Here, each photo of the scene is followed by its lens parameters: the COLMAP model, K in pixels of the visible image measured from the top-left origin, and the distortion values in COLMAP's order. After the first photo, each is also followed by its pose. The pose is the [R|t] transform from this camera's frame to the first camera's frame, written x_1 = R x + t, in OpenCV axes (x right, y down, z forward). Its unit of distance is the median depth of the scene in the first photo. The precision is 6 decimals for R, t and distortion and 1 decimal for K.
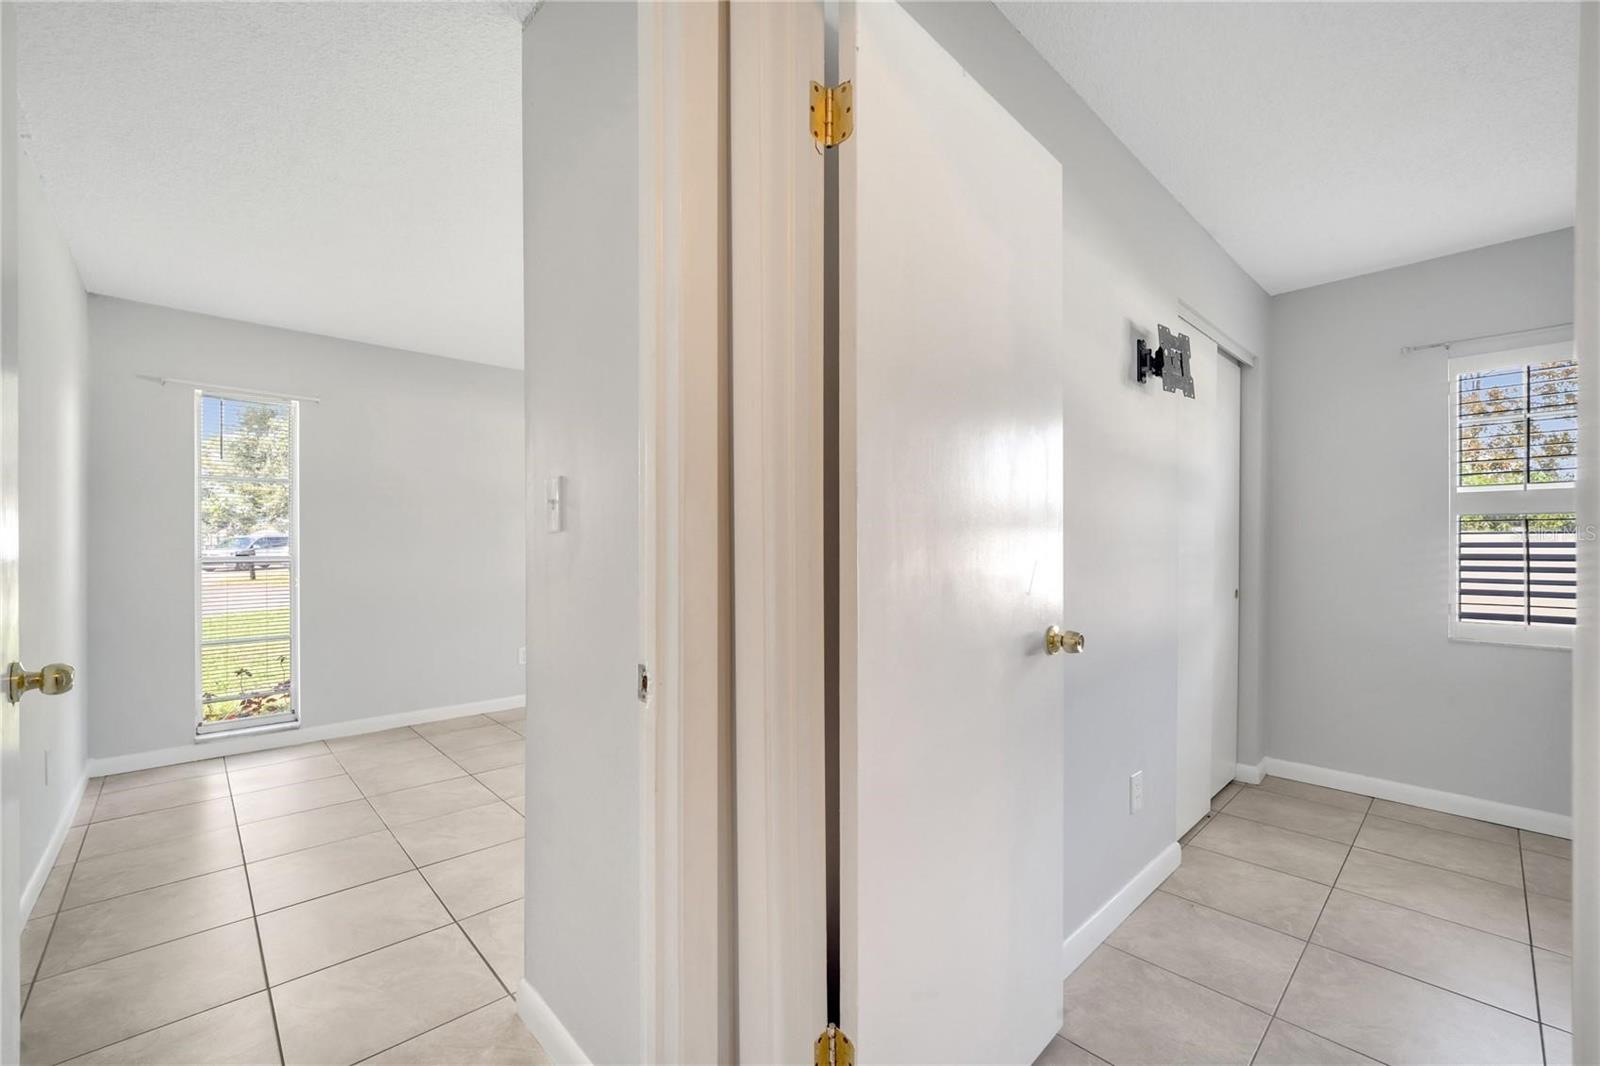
lens RADIAL K [[653.9, 0, 792.9], [0, 653.9, 538.4], [0, 0, 1]] dist [-0.003637, -0.000272]
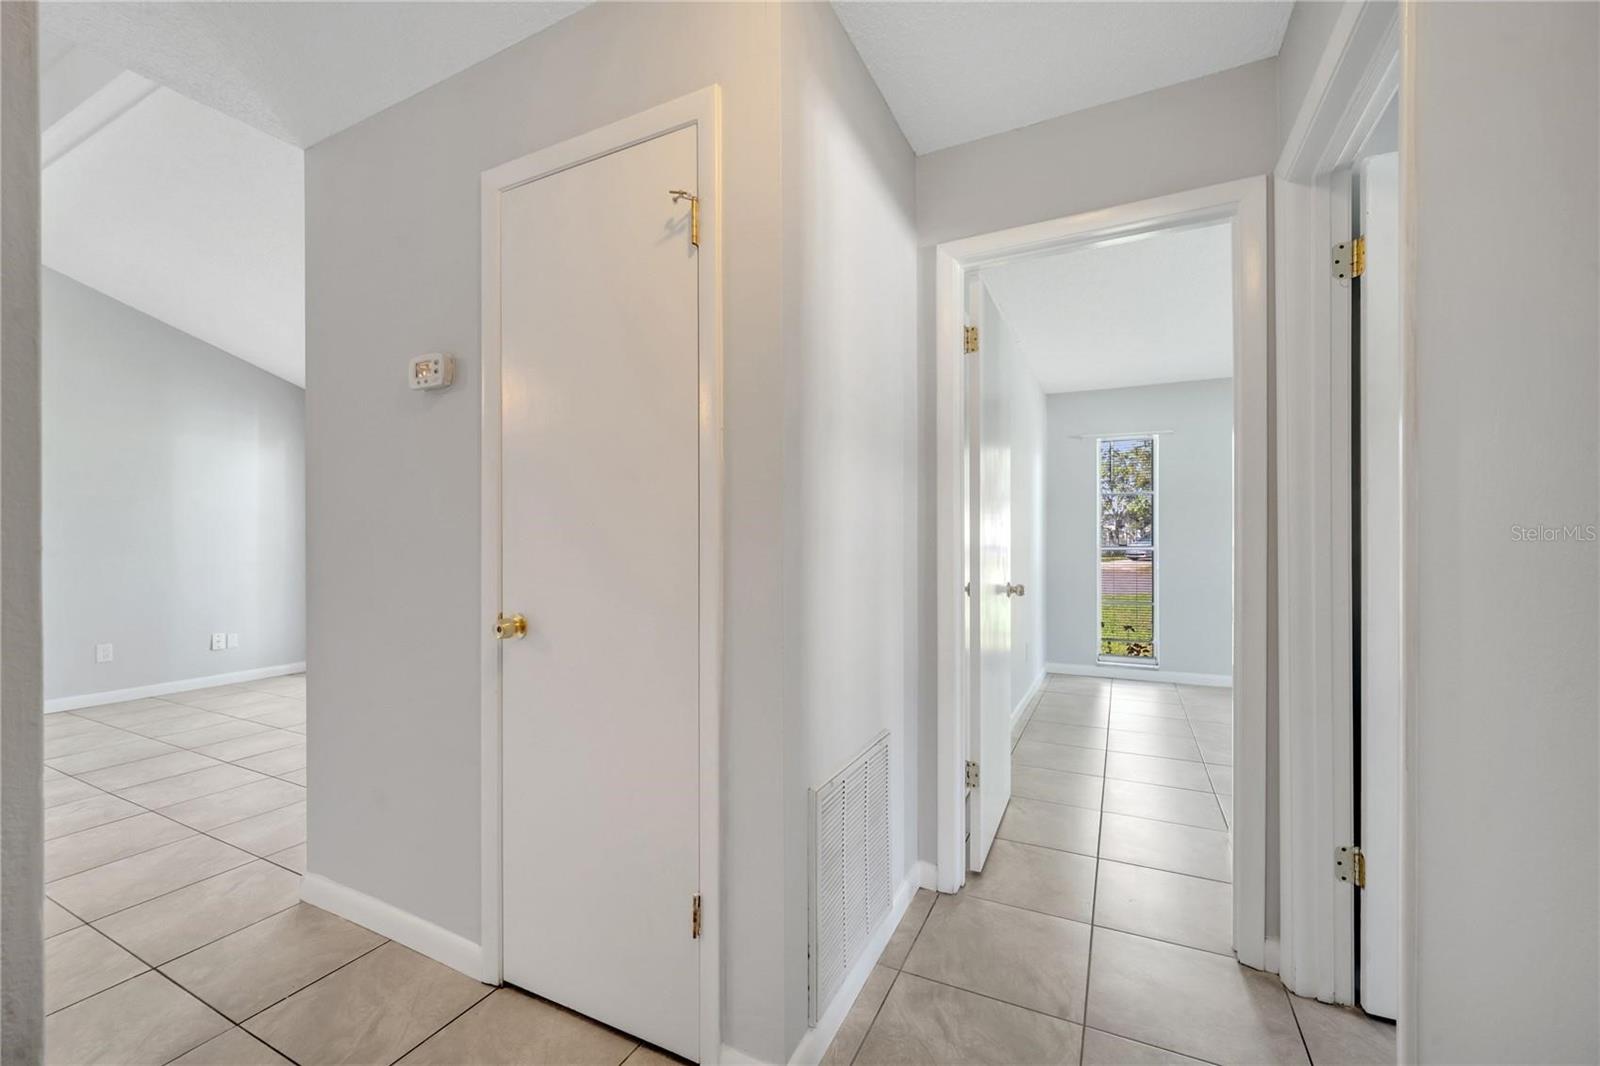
lens RADIAL K [[659.8, 0, 791.8], [0, 659.8, 544.7], [0, 0, 1]] dist [-0.006678, -0.000380]
pose [[0.347265, 0.008409, -0.937729, 0.279674], [0.008807, 0.999886, 0.012227, -0.000500], [0.937726, -0.012504, 0.347152, -0.210296]]
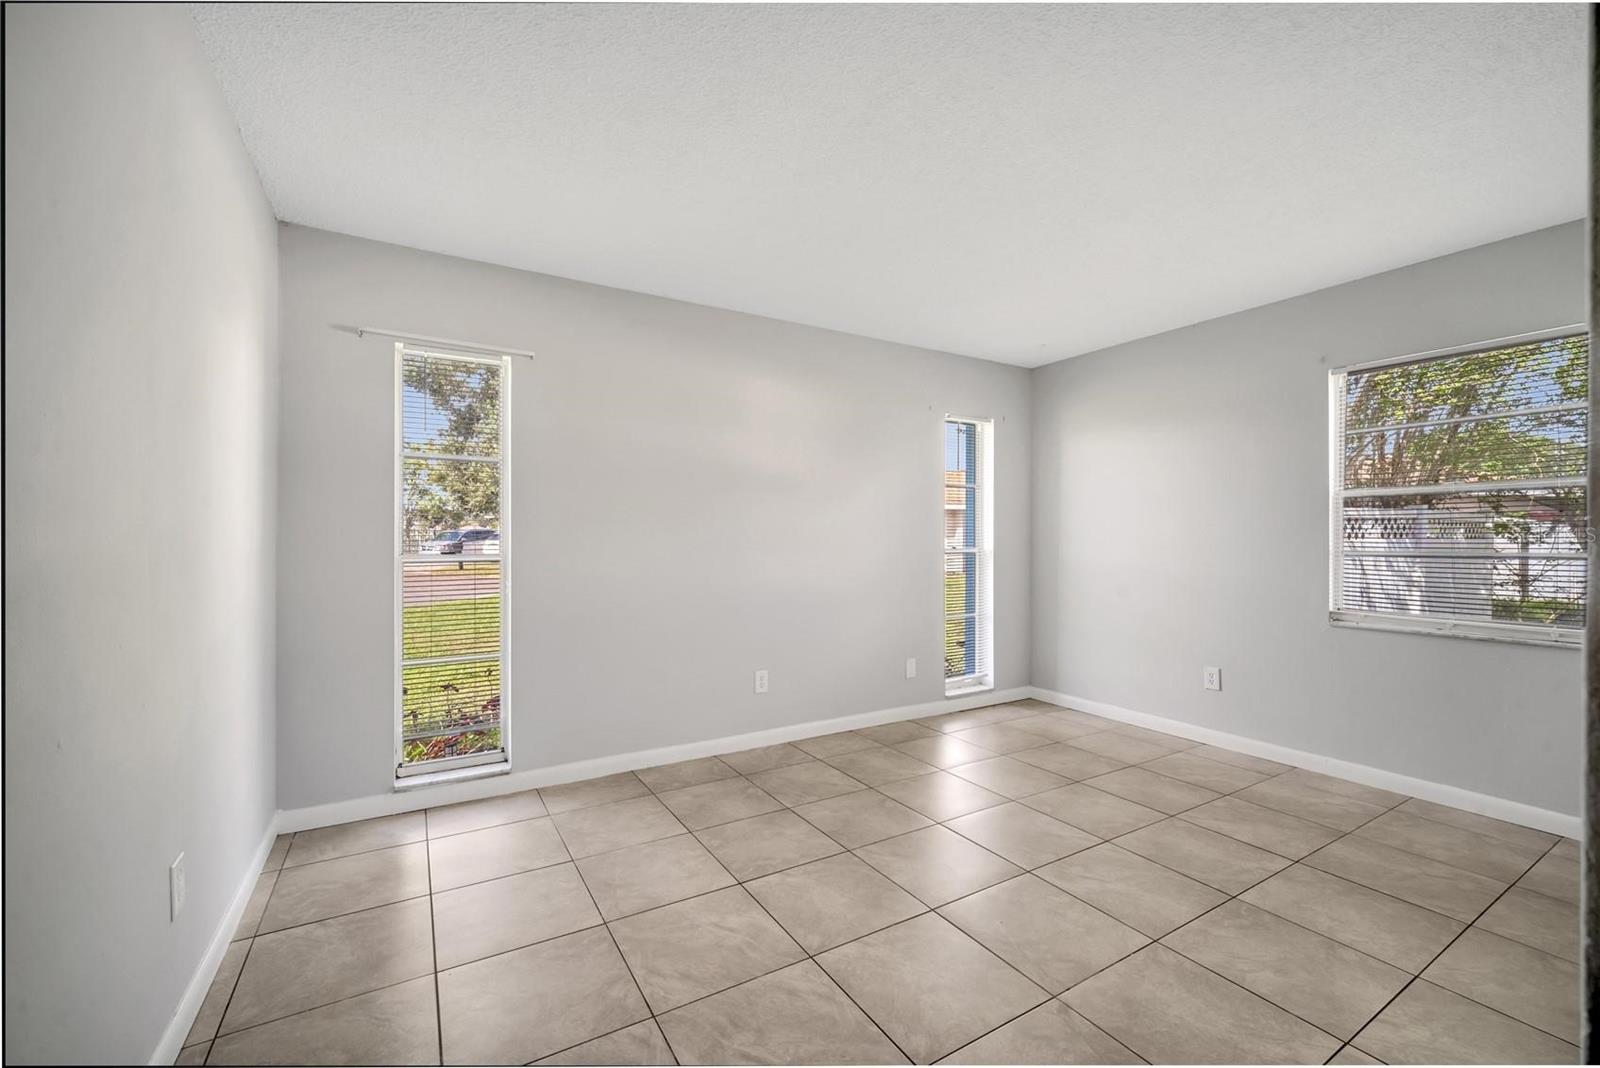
lens RADIAL K [[653.9, 0, 792.9], [0, 653.9, 539.4], [0, 0, 1]] dist [-0.003637, -0.000272]
pose [[0.975477, 0.005837, -0.220026, -0.251194], [-0.004113, 0.999957, 0.008295, 0.002973], [0.220065, -0.007186, 0.975459, 0.307587]]
